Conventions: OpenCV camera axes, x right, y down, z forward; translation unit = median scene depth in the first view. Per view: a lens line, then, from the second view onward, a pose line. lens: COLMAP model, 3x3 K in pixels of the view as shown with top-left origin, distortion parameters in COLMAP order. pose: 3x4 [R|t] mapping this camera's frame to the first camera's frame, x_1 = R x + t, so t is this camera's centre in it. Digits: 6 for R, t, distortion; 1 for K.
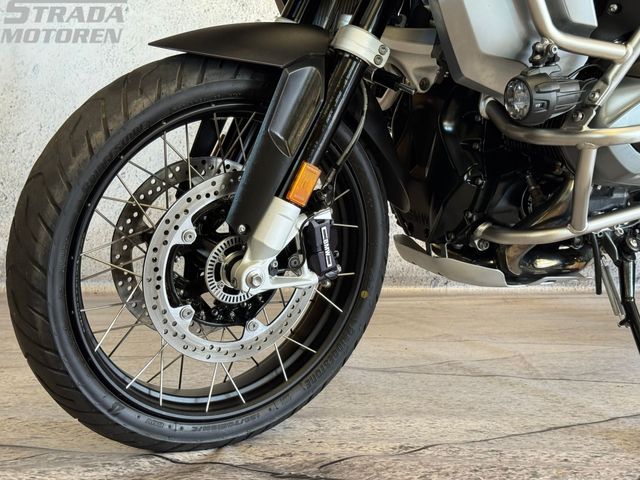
lens RADIAL K [[961.7, 0, 320.0], [0, 961.7, 240.0], [0, 0, 1]] dist [0.173310, -0.365036]
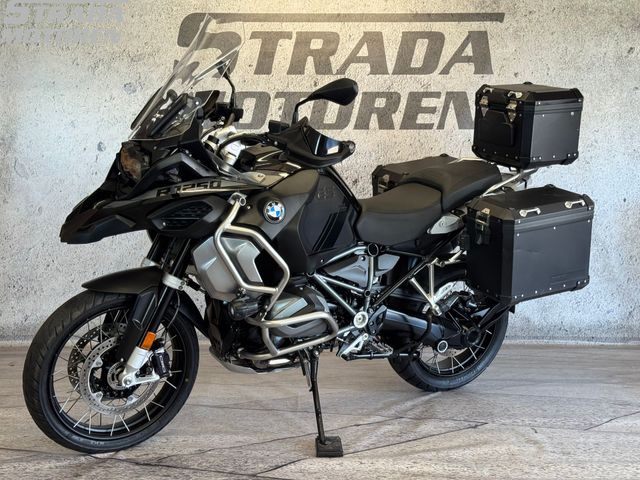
lens RADIAL K [[961.7, 0, 320.0], [0, 961.7, 240.0], [0, 0, 1]] dist [0.173310, -0.365036]
pose [[0.999897, -0.002331, -0.014179, 0.427392], [0.002674, 0.999703, 0.024205, -0.352853], [0.014118, -0.024241, 0.999606, -1.329269]]
